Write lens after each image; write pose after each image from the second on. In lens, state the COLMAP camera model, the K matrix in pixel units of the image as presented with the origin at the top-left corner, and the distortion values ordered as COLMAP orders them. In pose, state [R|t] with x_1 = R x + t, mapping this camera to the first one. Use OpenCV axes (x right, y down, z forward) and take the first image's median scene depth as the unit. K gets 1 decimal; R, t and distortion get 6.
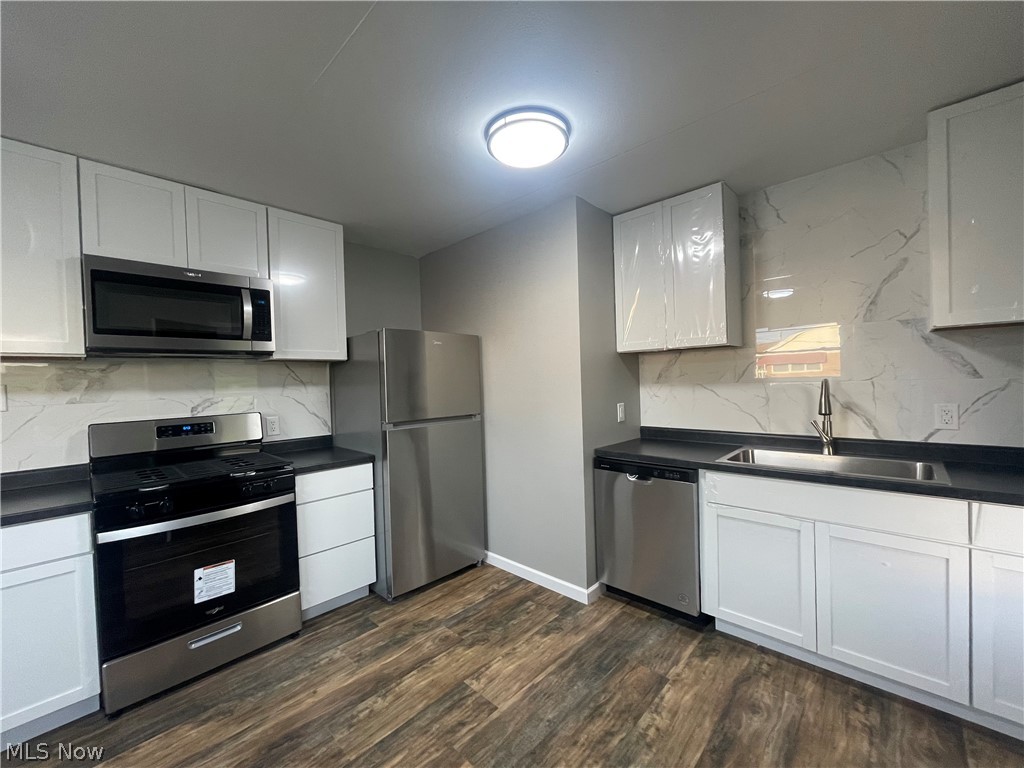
lens RADIAL K [[413.3, 0, 512.0], [0, 413.3, 384.0], [0, 0, 1]] dist [0.003050, 0.000765]
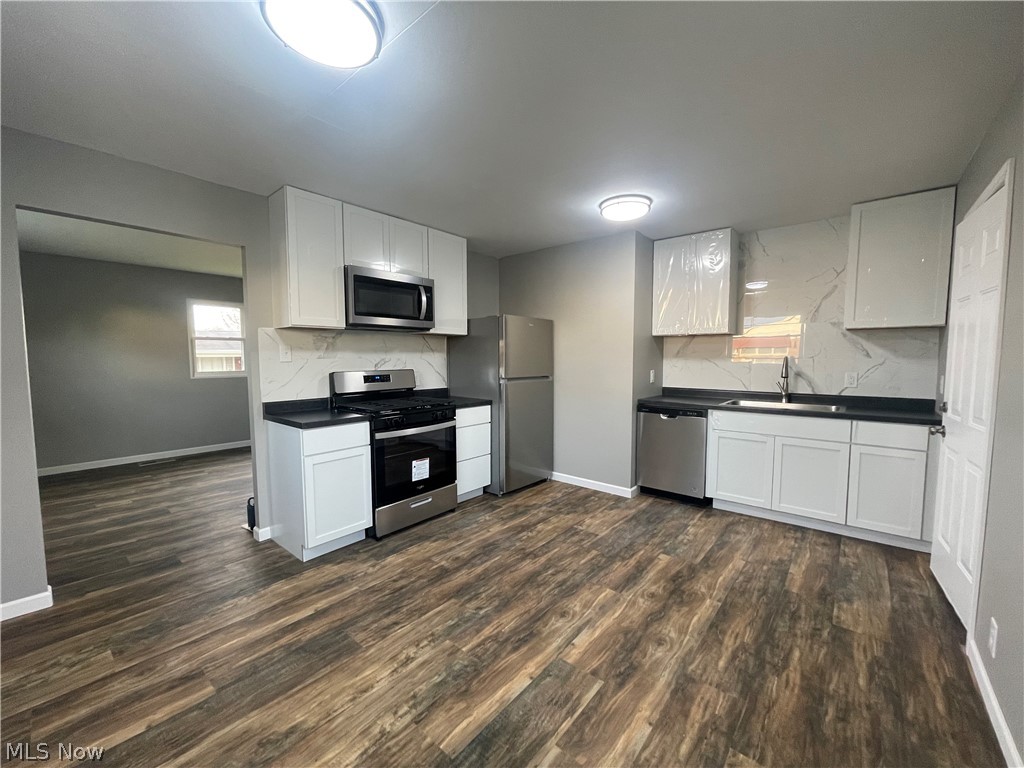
lens RADIAL K [[413.8, 0, 513.0], [0, 413.8, 382.3], [0, 0, 1]] dist [0.003358, 0.000495]
pose [[0.997658, 0.024460, 0.063884, -0.412862], [-0.027996, 0.998090, 0.055063, 0.028658], [-0.062415, -0.056723, 0.996437, -0.557742]]
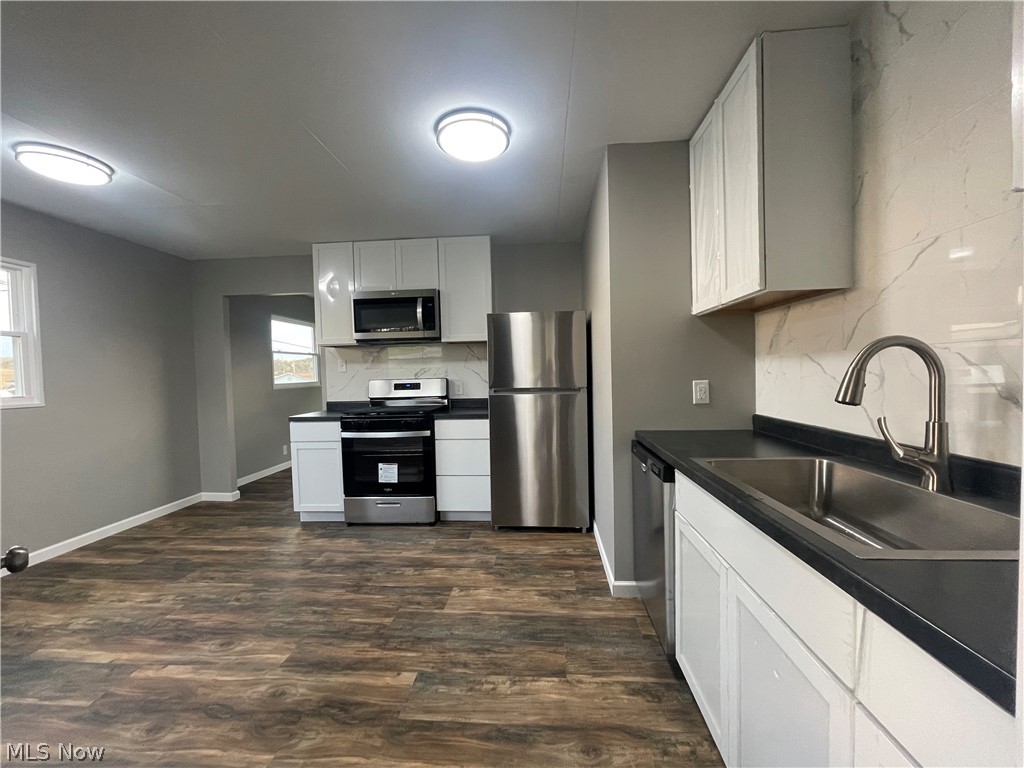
lens RADIAL K [[413.8, 0, 513.0], [0, 413.8, 382.3], [0, 0, 1]] dist [0.003358, 0.000495]
pose [[0.628996, 0.034766, -0.776631, 0.825866], [-0.000476, 0.999017, 0.044336, 0.020433], [0.777409, -0.027517, 0.628394, 0.295759]]
